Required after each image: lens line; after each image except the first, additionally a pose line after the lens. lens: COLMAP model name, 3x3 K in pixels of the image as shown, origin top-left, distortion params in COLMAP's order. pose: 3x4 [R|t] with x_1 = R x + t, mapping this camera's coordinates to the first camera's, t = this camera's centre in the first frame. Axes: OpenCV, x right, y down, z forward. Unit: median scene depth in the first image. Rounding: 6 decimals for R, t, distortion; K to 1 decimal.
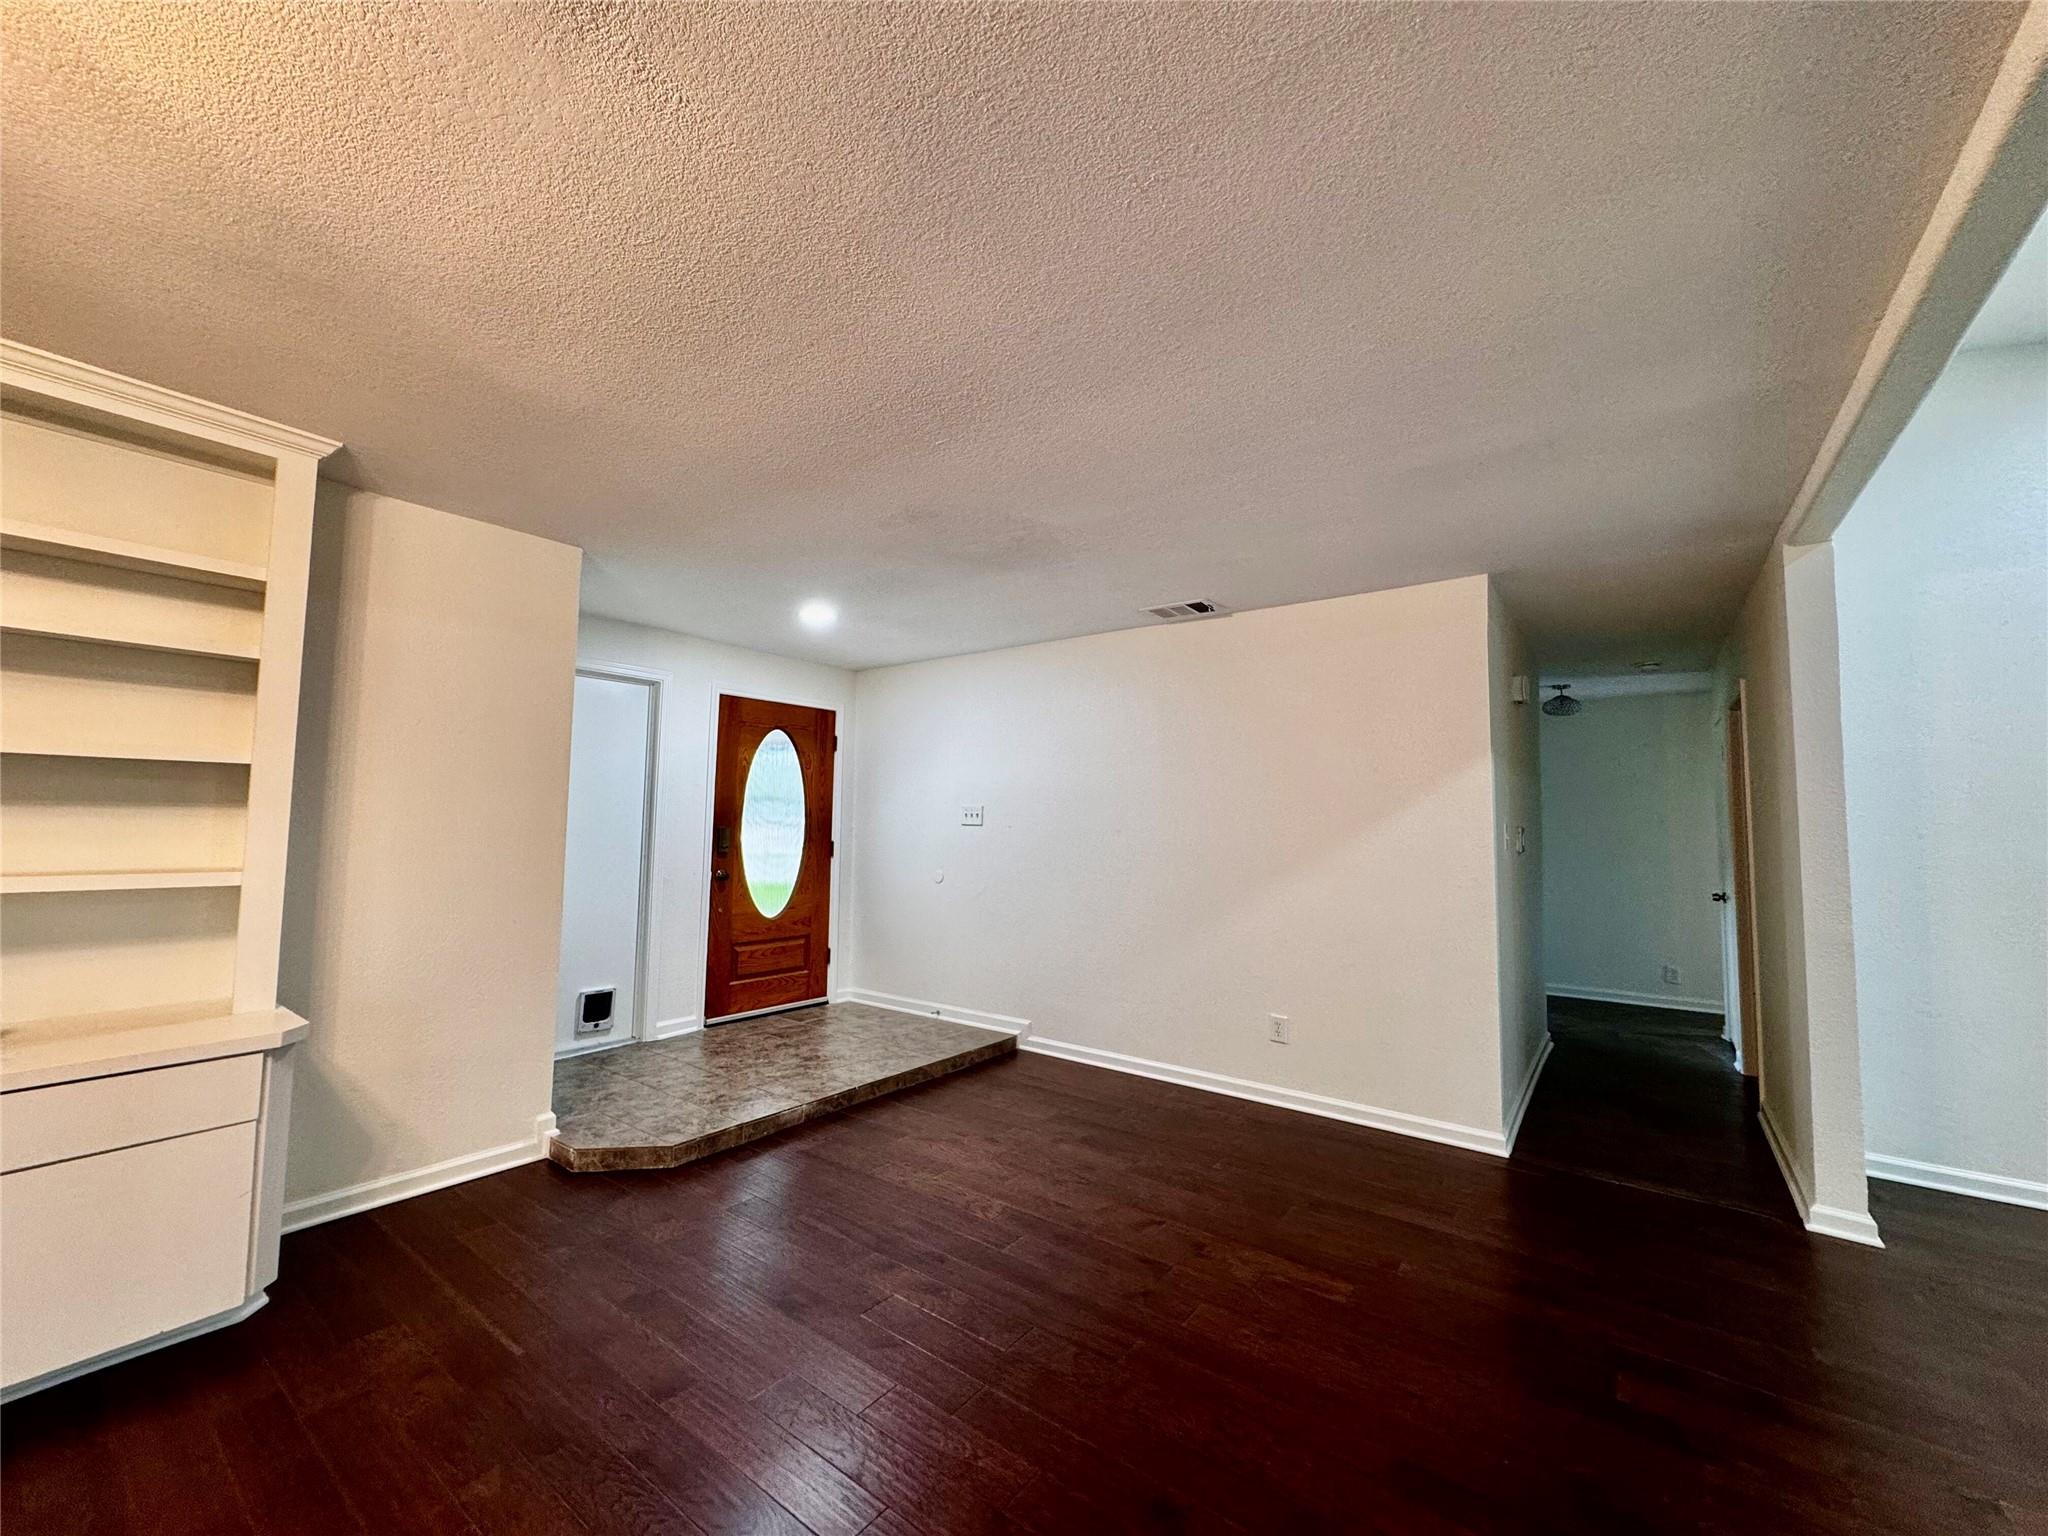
lens RADIAL K [[806.1, 0, 1024.3], [0, 806.1, 777.6], [0, 0, 1]] dist [-0.001901, 0.000408]
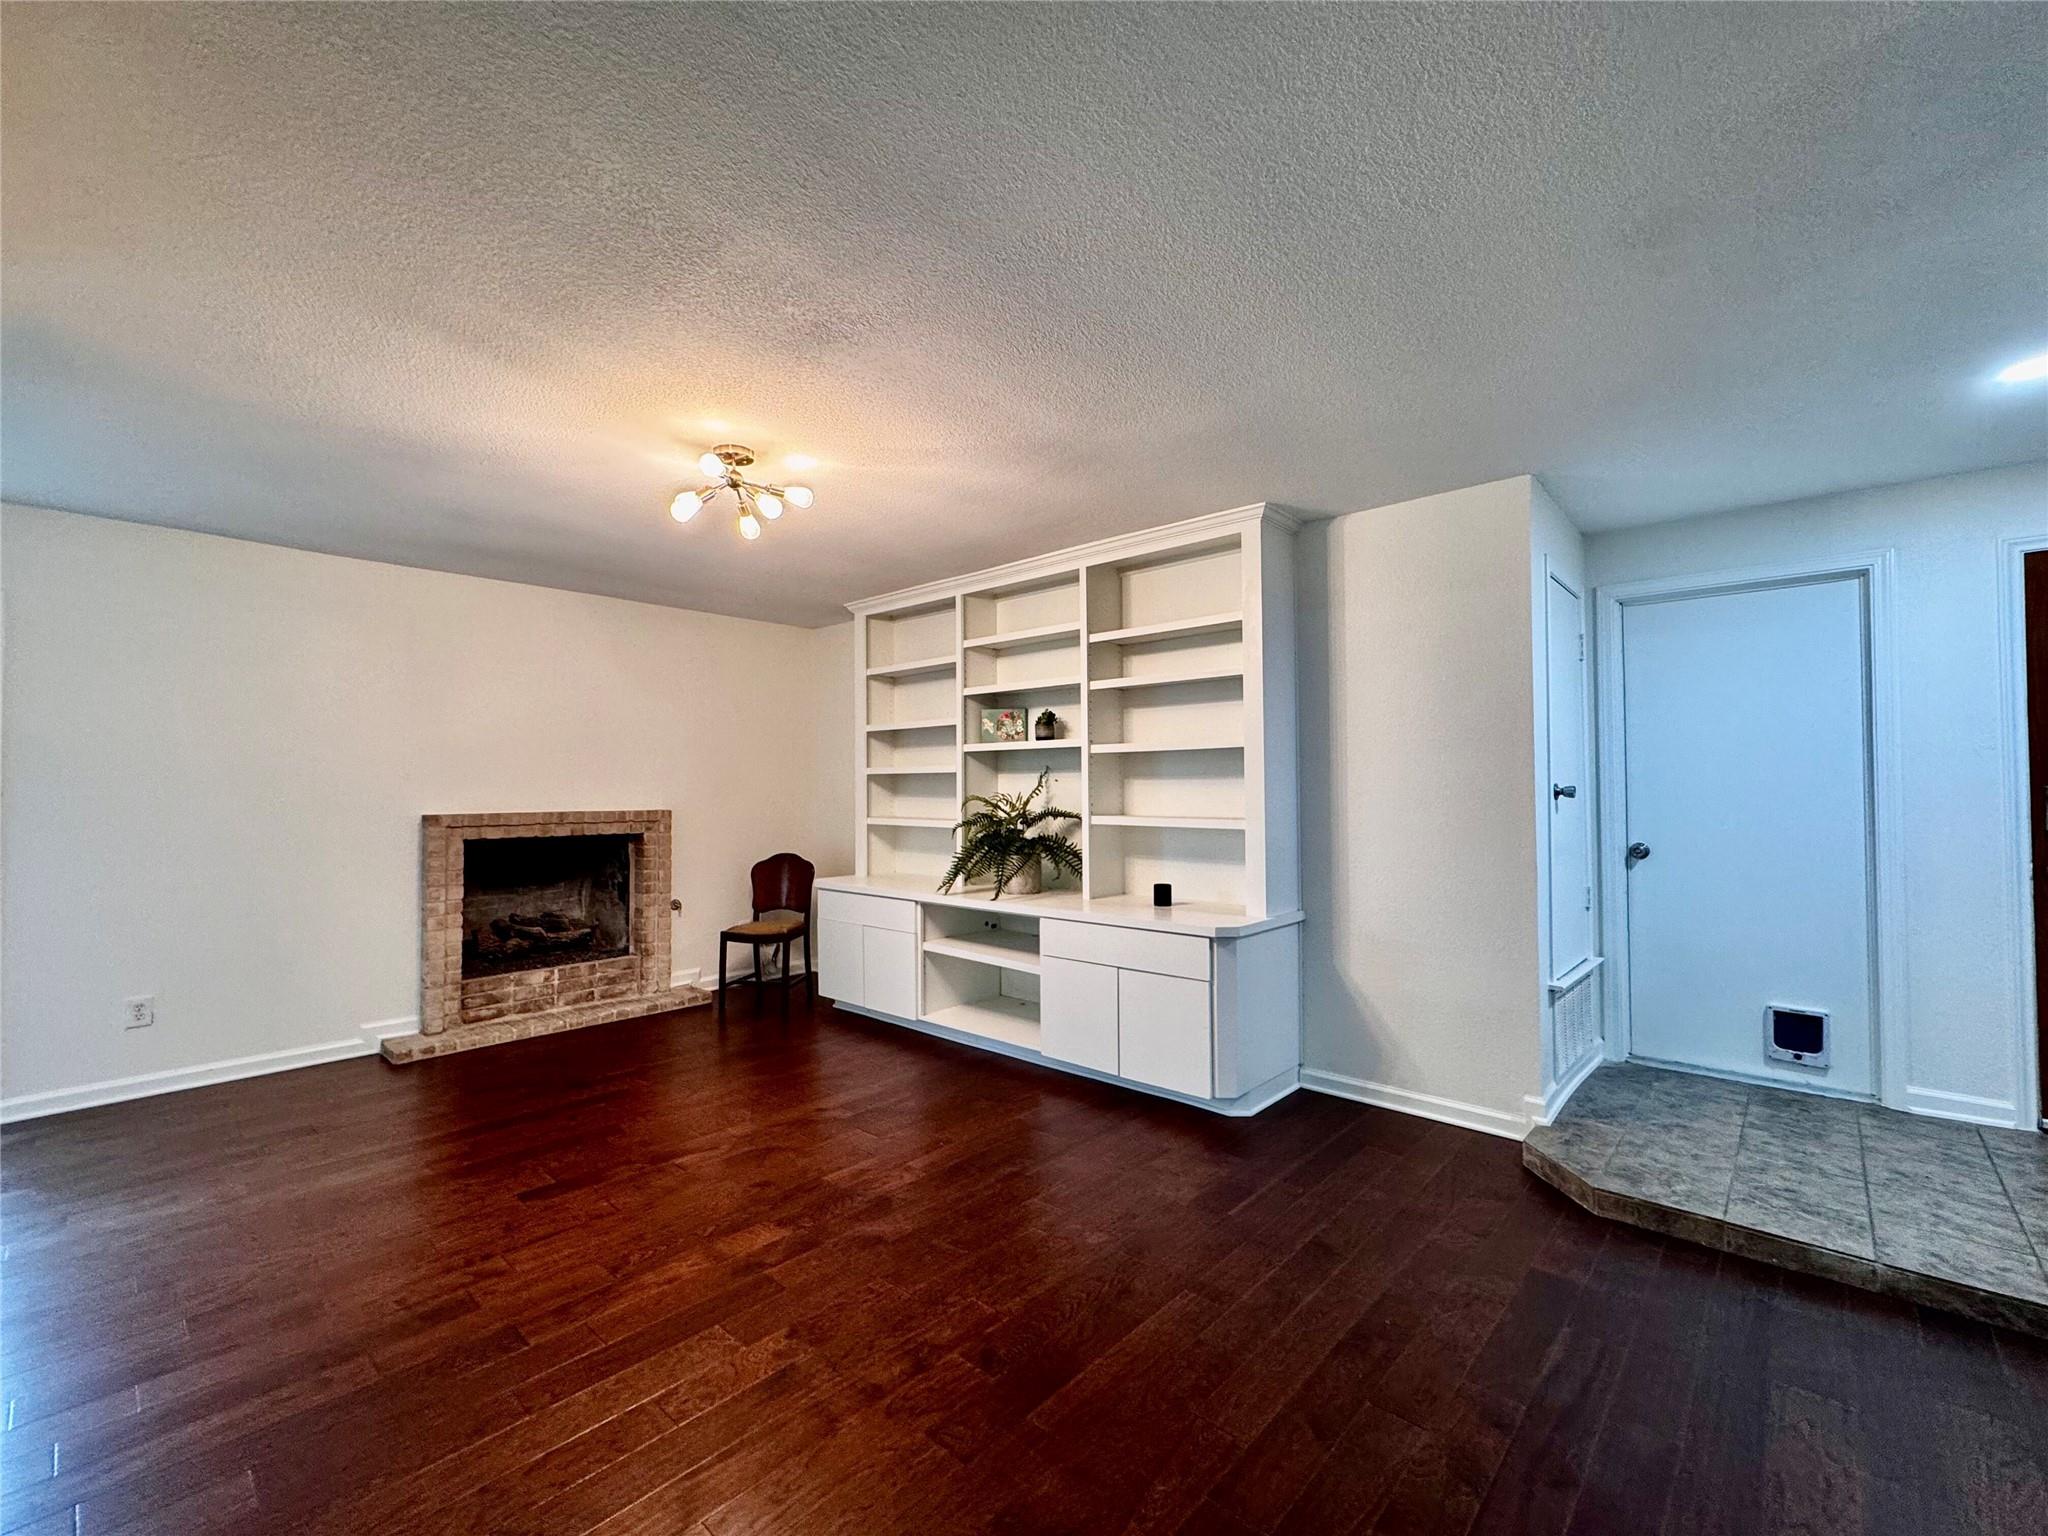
lens RADIAL K [[882.9, 0, 1019.7], [0, 882.9, 771.2], [0, 0, 1]] dist [-0.003676, -0.000430]
pose [[-0.095859, -0.028394, -0.994990, 0.379238], [0.062431, 0.997454, -0.034479, 0.033083], [0.993435, -0.065424, -0.093842, 0.420719]]
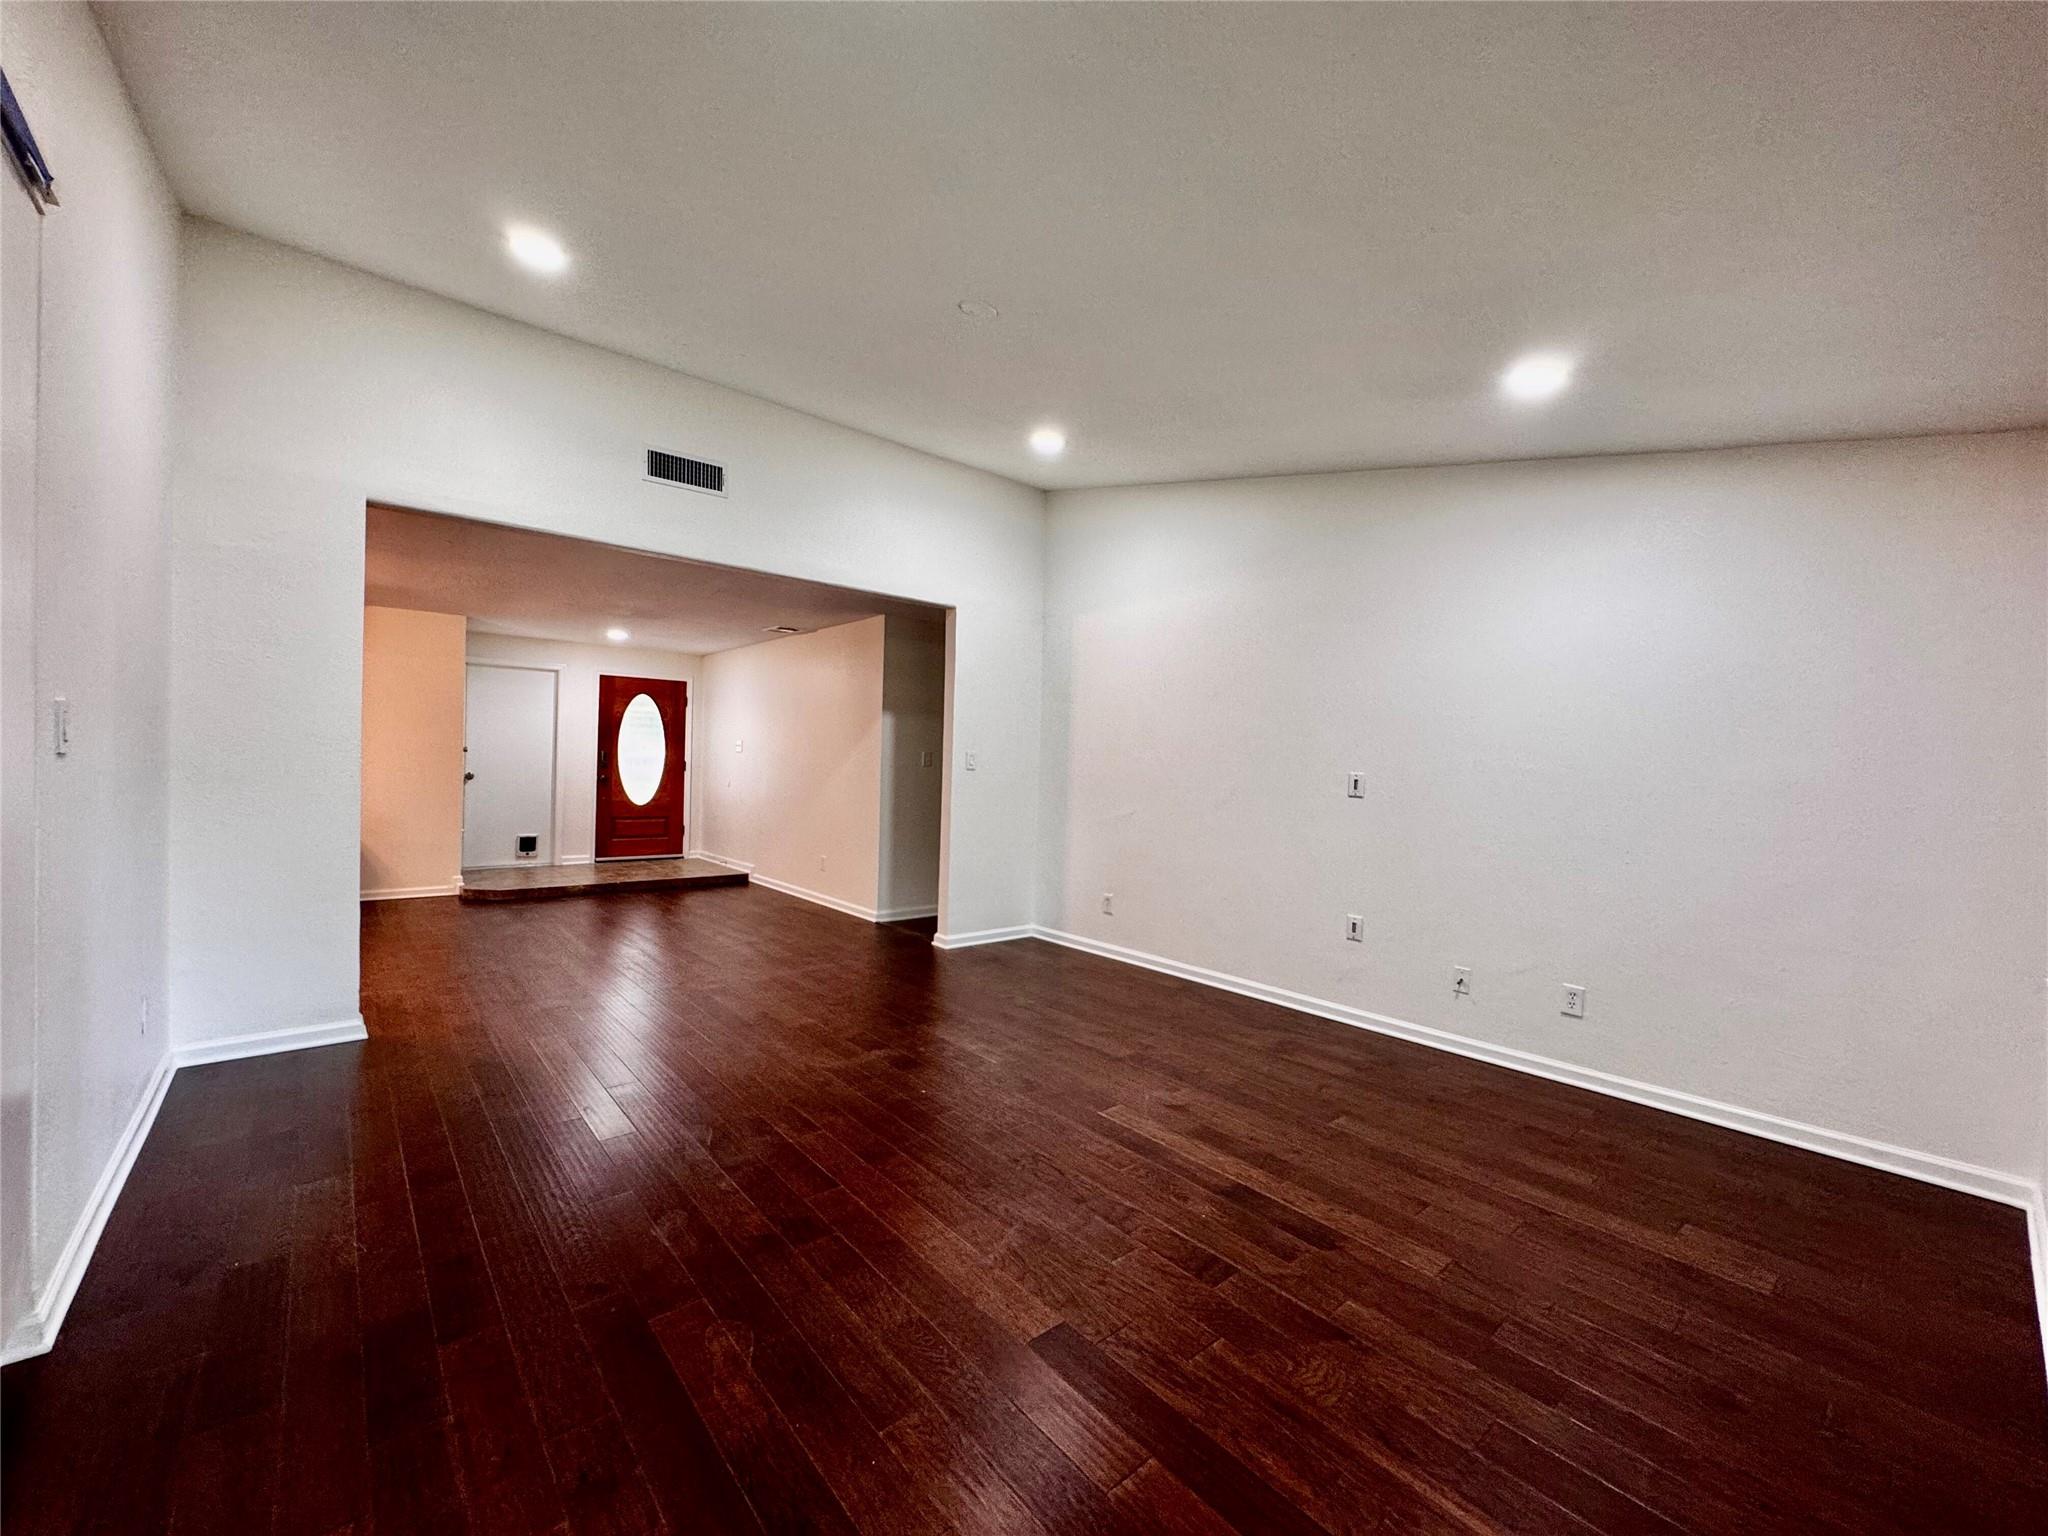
lens RADIAL K [[806.1, 0, 1008.8], [0, 806.1, 763.0], [0, 0, 1]] dist [-0.001901, 0.000408]
pose [[0.976372, 0.015045, -0.215573, 1.074236], [-0.002189, 0.998211, 0.059751, -0.024054], [0.216086, -0.057867, 0.974658, -0.647811]]
